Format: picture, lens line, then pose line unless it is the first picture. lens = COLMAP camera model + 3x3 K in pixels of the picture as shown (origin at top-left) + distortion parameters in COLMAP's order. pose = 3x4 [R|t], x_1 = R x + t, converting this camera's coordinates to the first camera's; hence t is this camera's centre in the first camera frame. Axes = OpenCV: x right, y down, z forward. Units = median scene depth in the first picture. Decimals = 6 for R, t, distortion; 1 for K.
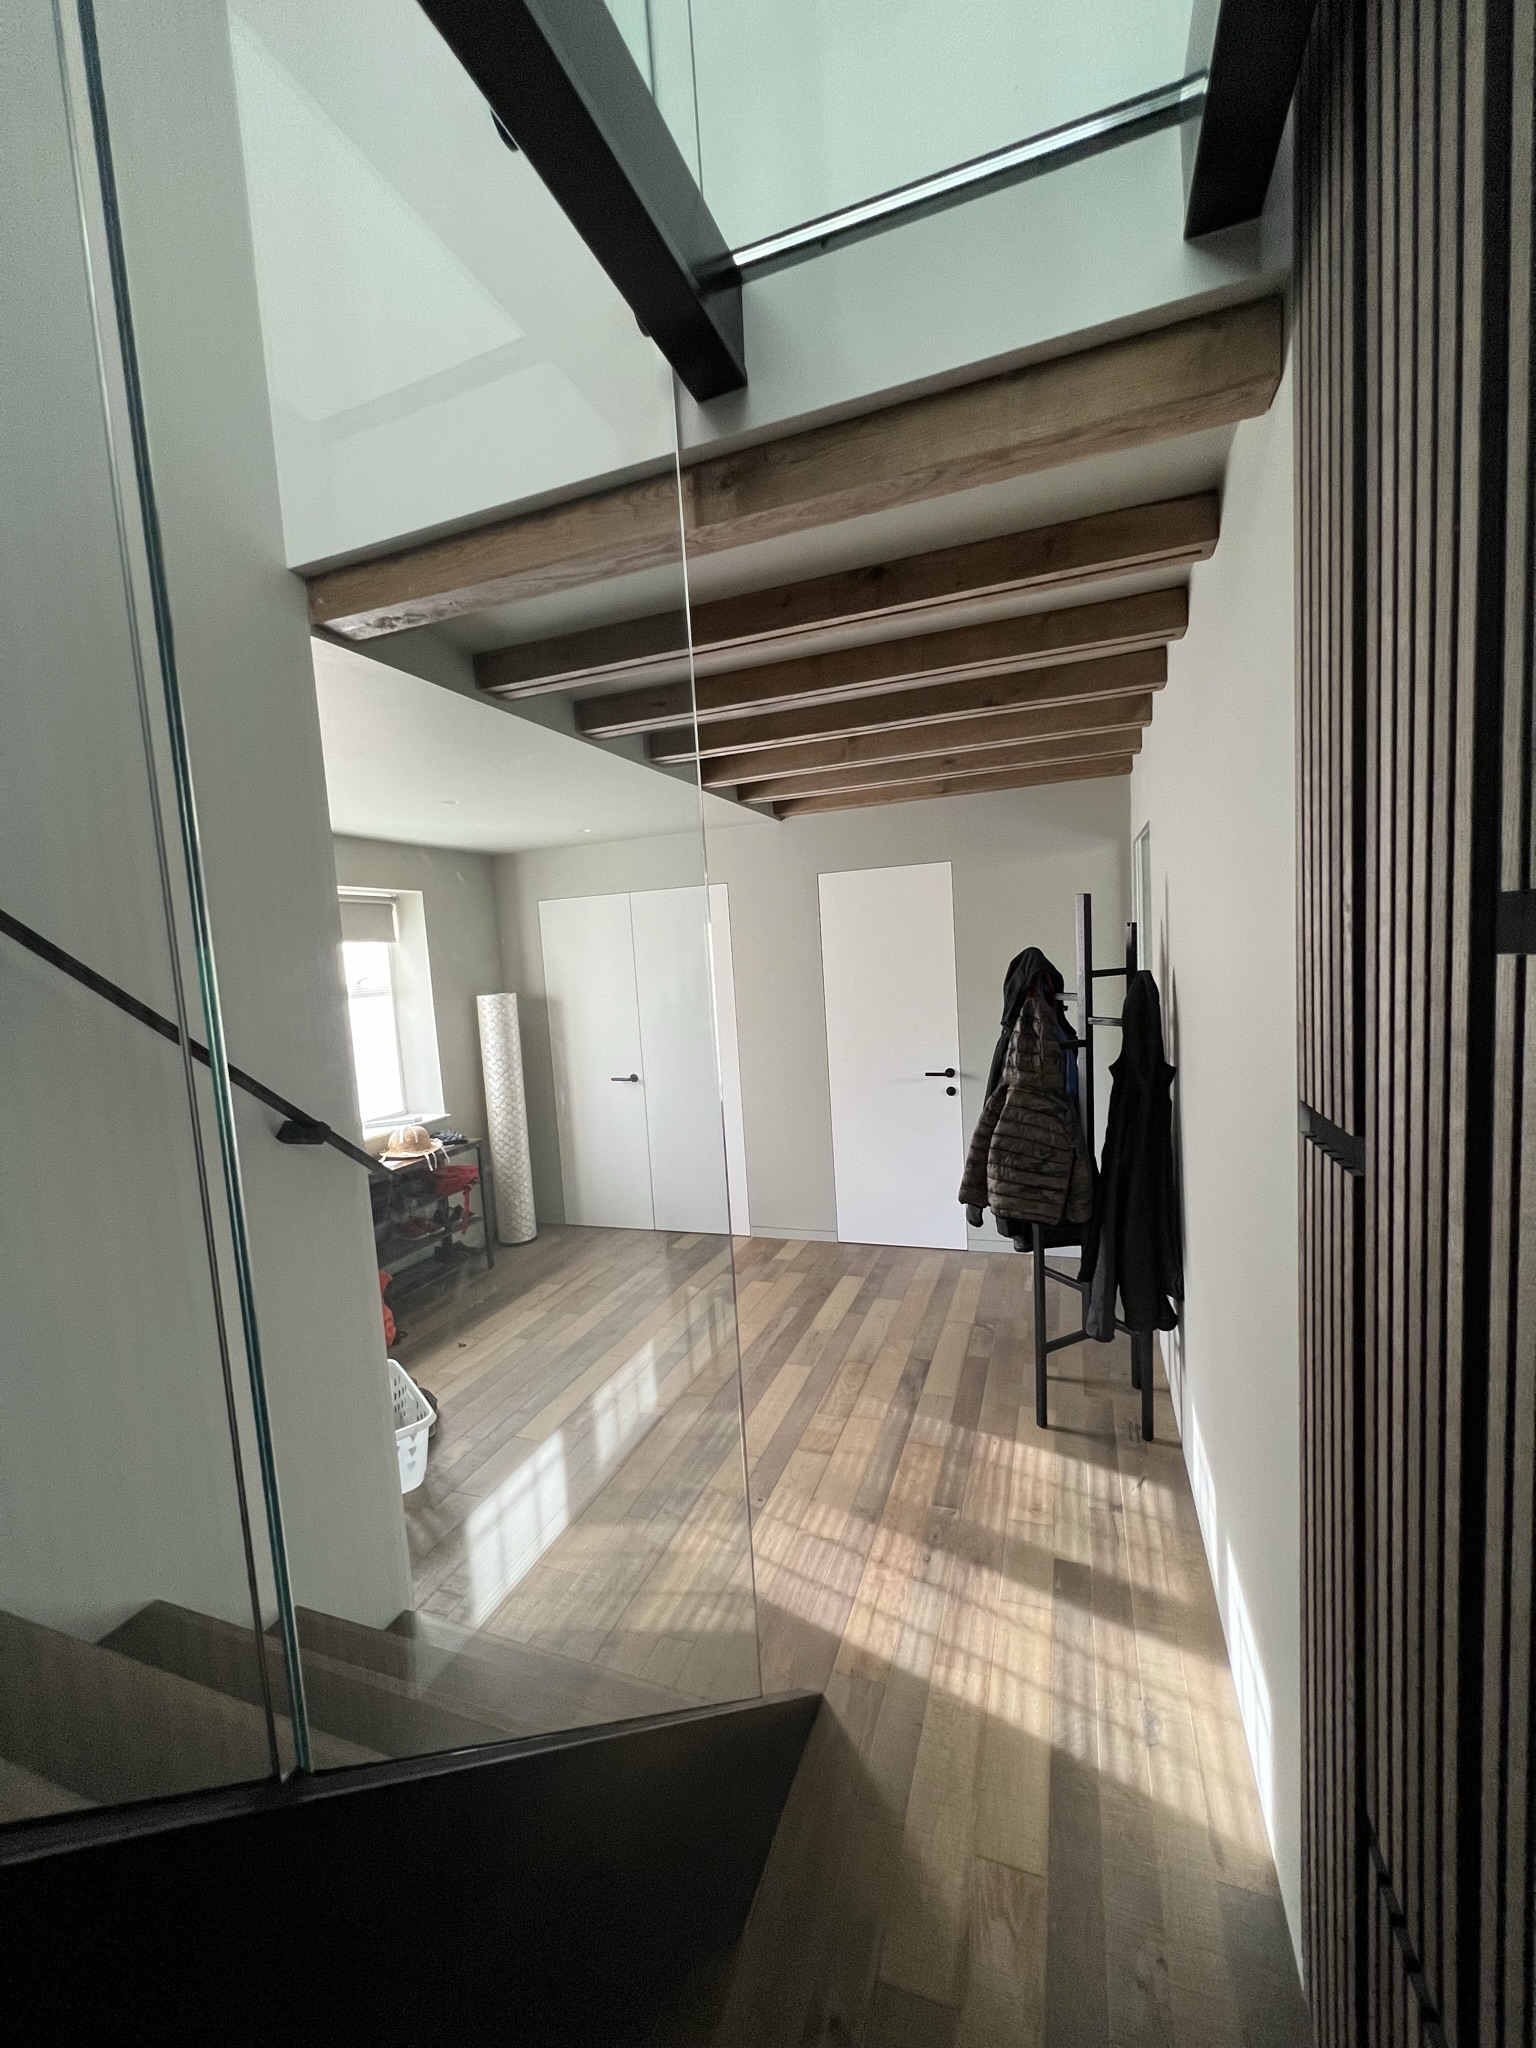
lens RADIAL K [[812.5, 0, 768.0], [0, 812.5, 1024.0], [0, 0, 1]] dist [0.002297, 0.000411]
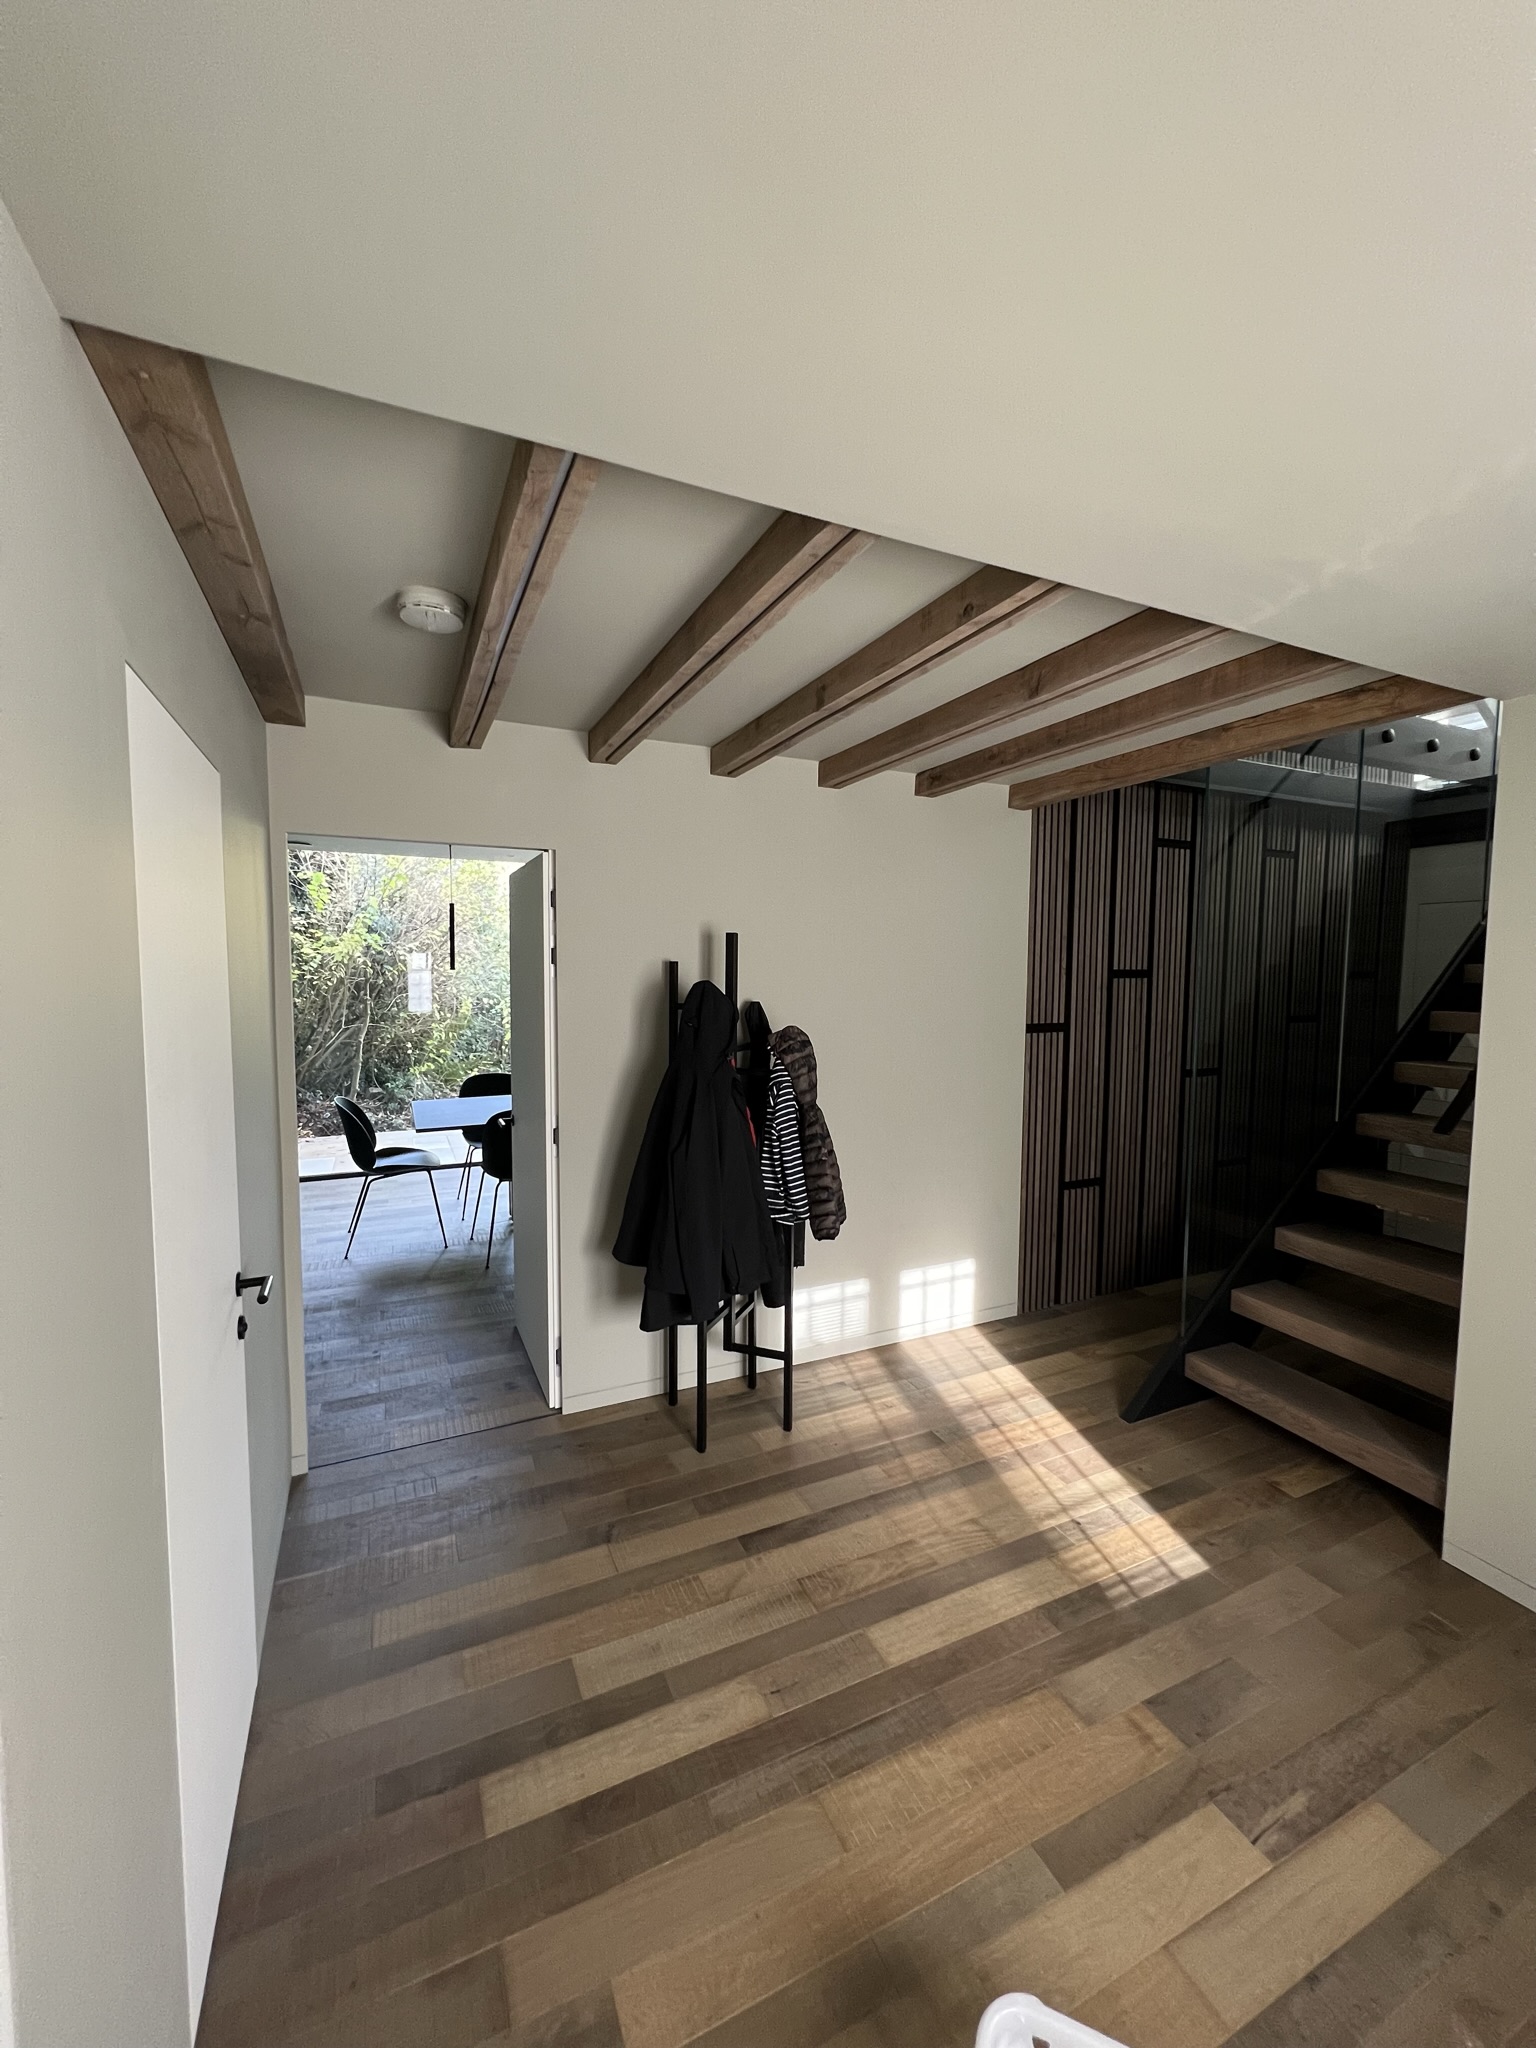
lens RADIAL K [[812.5, 0, 768.0], [0, 812.5, 1024.0], [0, 0, 1]] dist [0.002297, 0.000411]
pose [[-0.713171, 0.002864, 0.700984, -0.571477], [0.094806, 0.991198, 0.092404, -0.193305], [-0.694549, 0.132358, -0.707166, 2.395029]]
